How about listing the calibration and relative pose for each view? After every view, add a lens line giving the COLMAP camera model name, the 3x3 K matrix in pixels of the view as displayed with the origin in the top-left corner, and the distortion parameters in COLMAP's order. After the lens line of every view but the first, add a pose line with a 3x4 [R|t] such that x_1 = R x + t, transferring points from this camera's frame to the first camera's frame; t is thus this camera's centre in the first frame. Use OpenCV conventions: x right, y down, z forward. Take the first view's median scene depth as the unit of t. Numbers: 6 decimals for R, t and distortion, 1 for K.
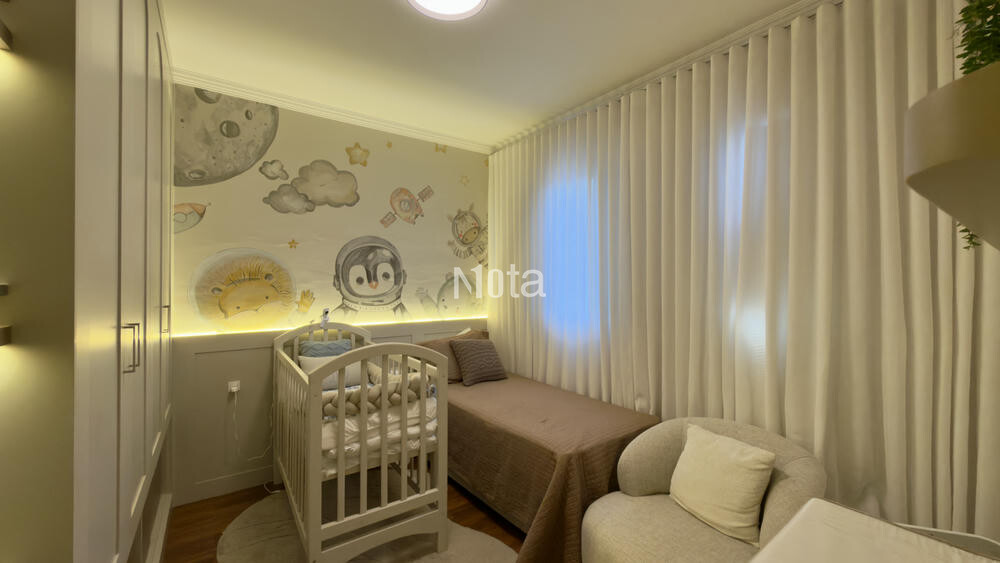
lens RADIAL K [[398.8, 0, 499.4], [0, 398.8, 279.5], [0, 0, 1]] dist [0.002213, -0.000236]
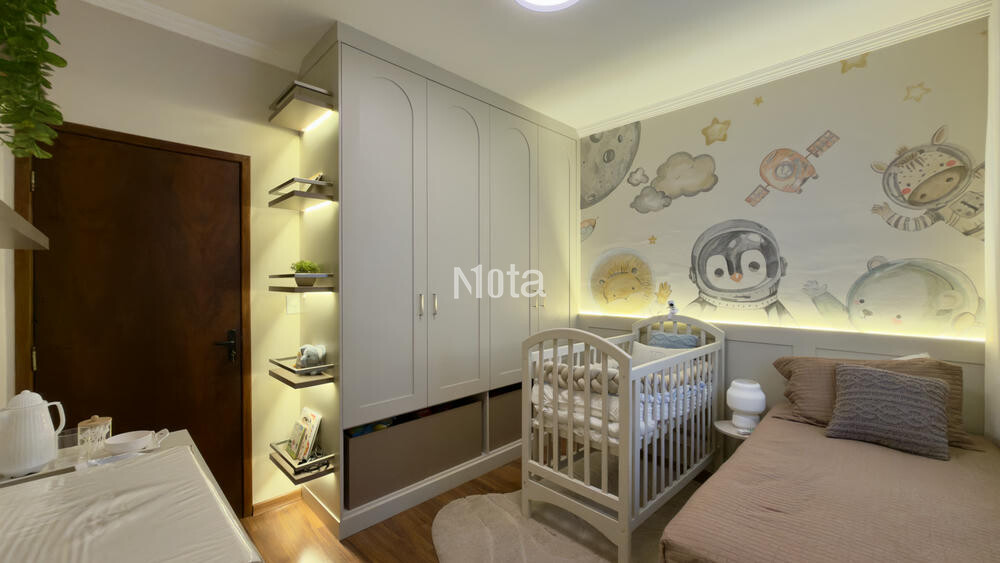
lens RADIAL K [[398.8, 0, 499.4], [0, 398.8, 279.5], [0, 0, 1]] dist [0.002213, -0.000236]
pose [[0.155178, -0.002803, -0.987883, 0.460003], [0.009104, 0.999958, -0.001407, 0.015488], [0.987845, -0.008775, 0.155197, 0.389690]]
